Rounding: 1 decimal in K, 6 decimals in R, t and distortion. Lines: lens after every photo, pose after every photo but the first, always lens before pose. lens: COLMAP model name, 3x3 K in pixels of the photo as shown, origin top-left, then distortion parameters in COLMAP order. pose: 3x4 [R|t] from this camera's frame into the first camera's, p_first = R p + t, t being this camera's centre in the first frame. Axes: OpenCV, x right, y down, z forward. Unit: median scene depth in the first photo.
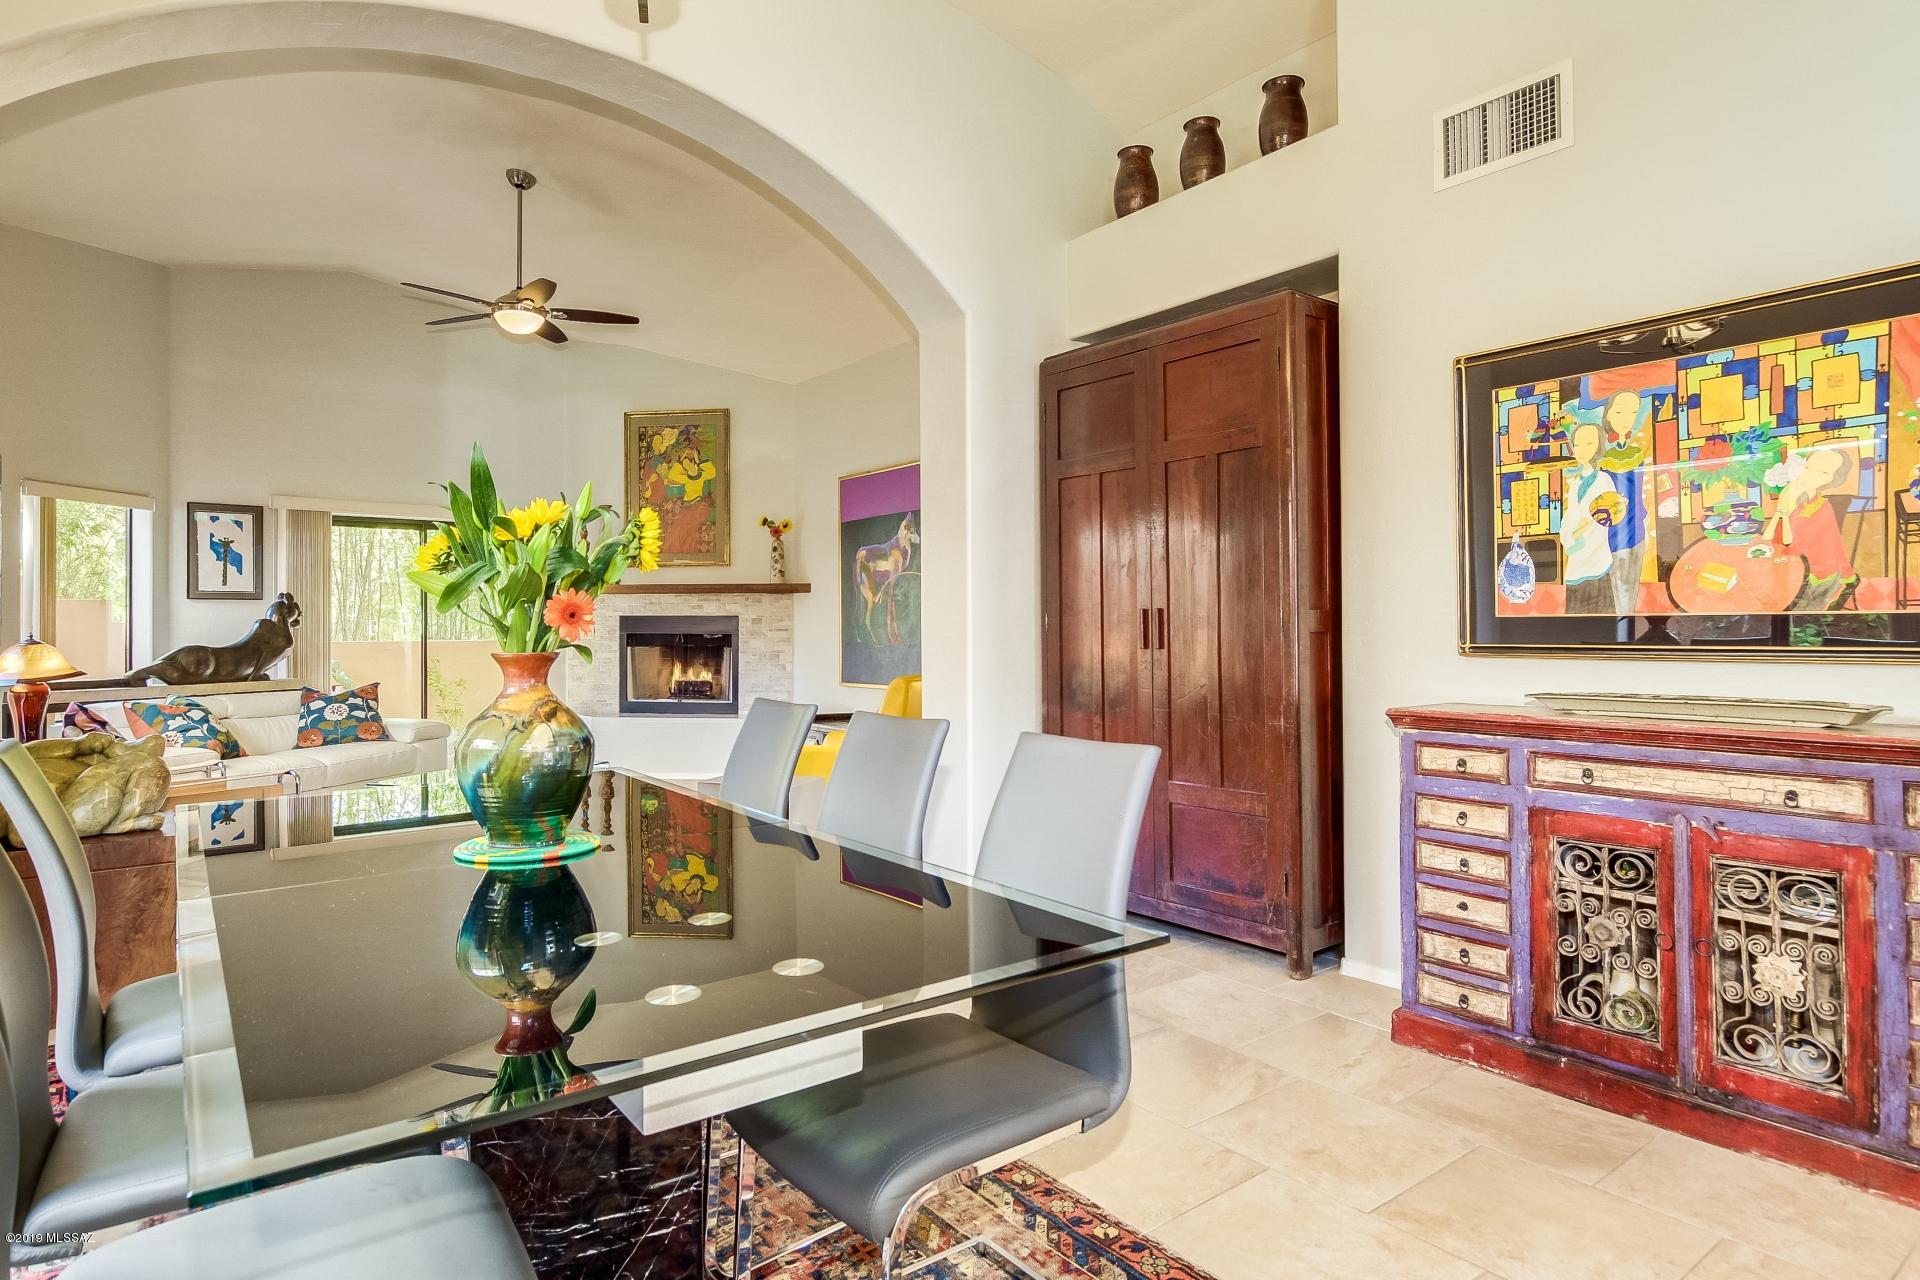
lens RADIAL K [[1052.8, 0, 960.3], [0, 1052.8, 623.5], [0, 0, 1]] dist [-0.019977, 0.001388]
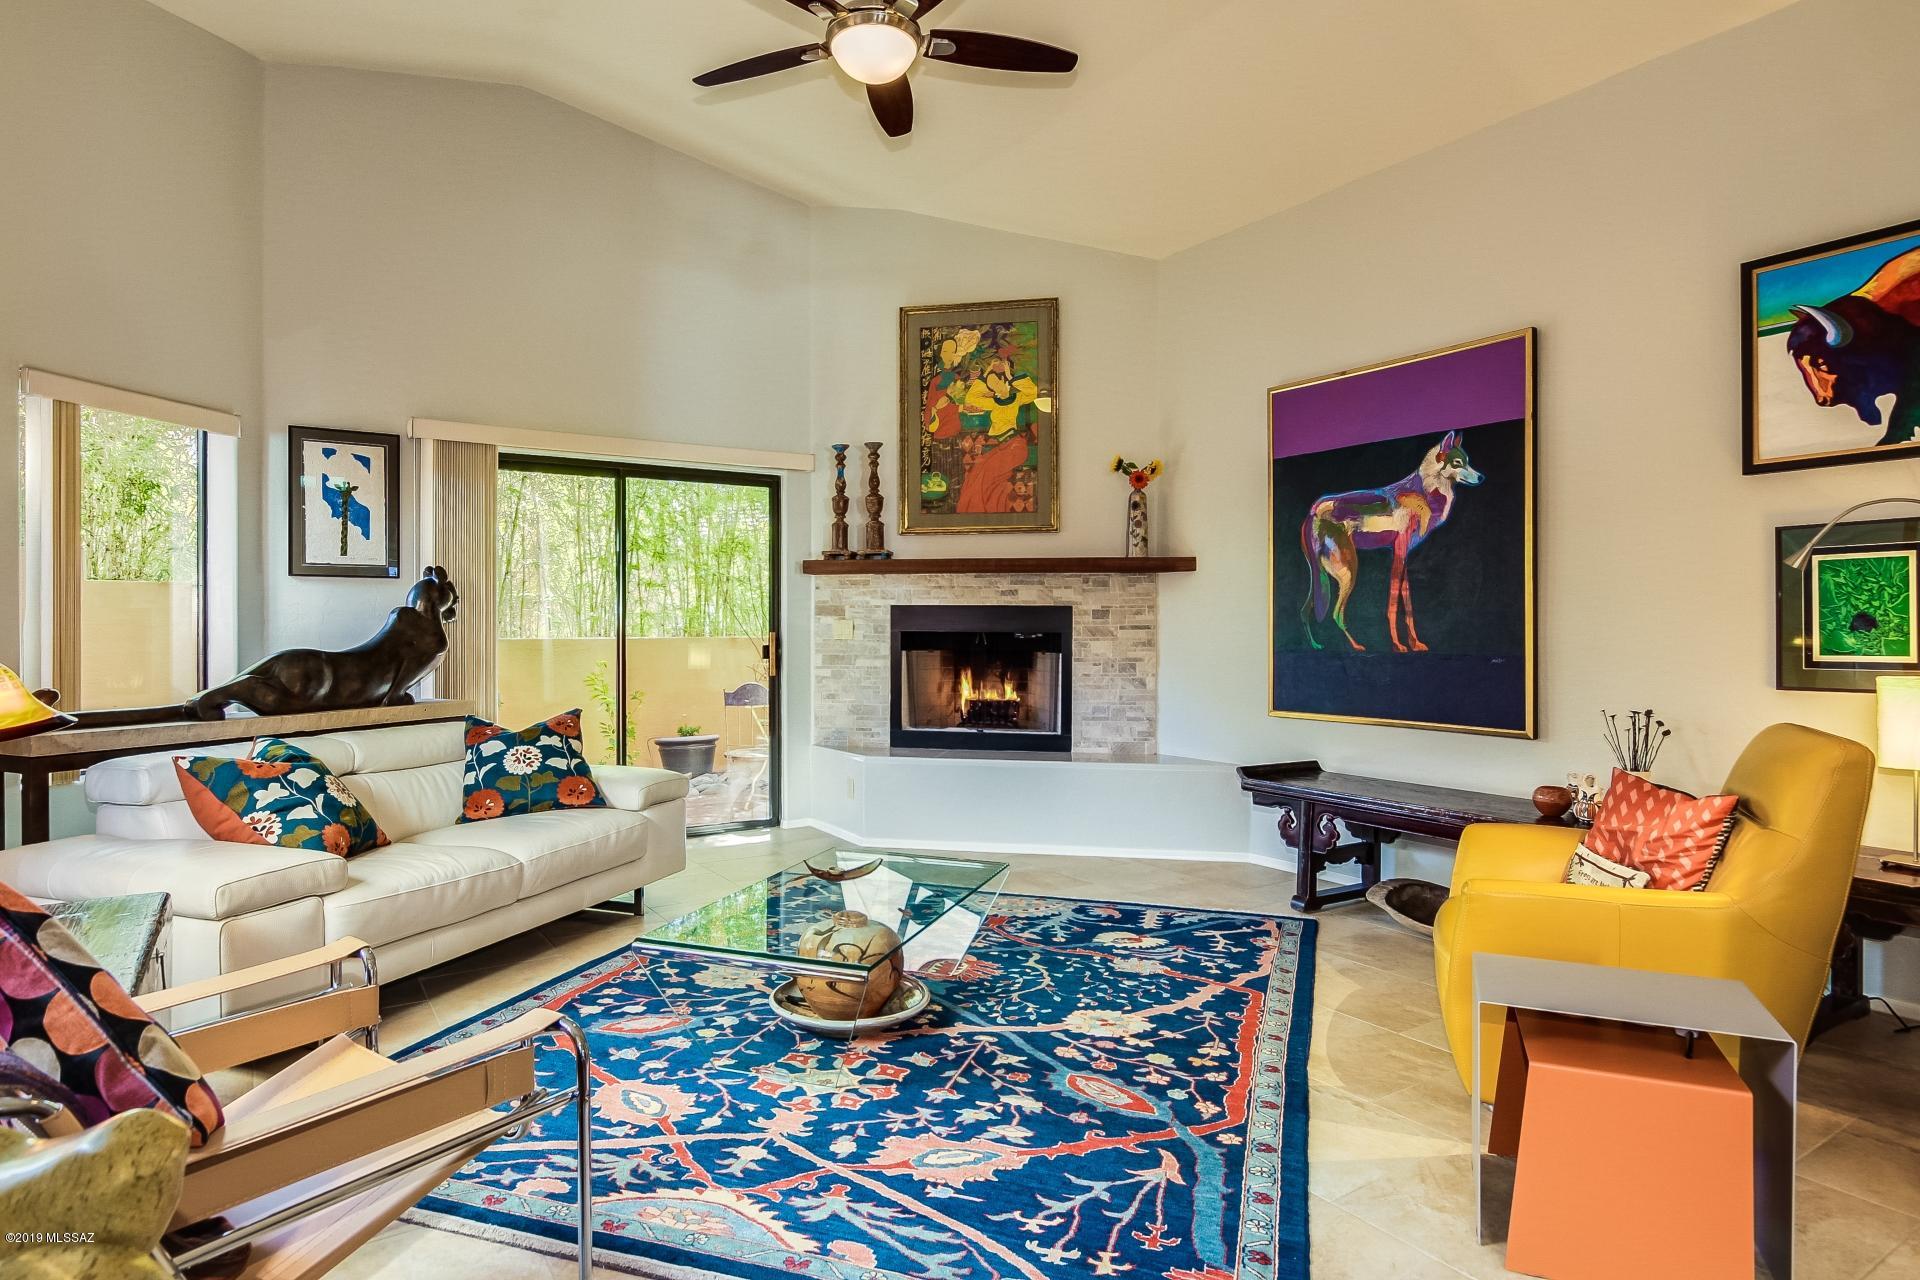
lens RADIAL K [[1052.8, 0, 945.3], [0, 1052.8, 633.0], [0, 0, 1]] dist [-0.019977, 0.001388]
pose [[0.996770, 0.005441, -0.080121, -0.277703], [-0.004326, 0.999891, 0.014088, 0.001016], [0.080189, -0.013696, 0.996686, 0.377214]]
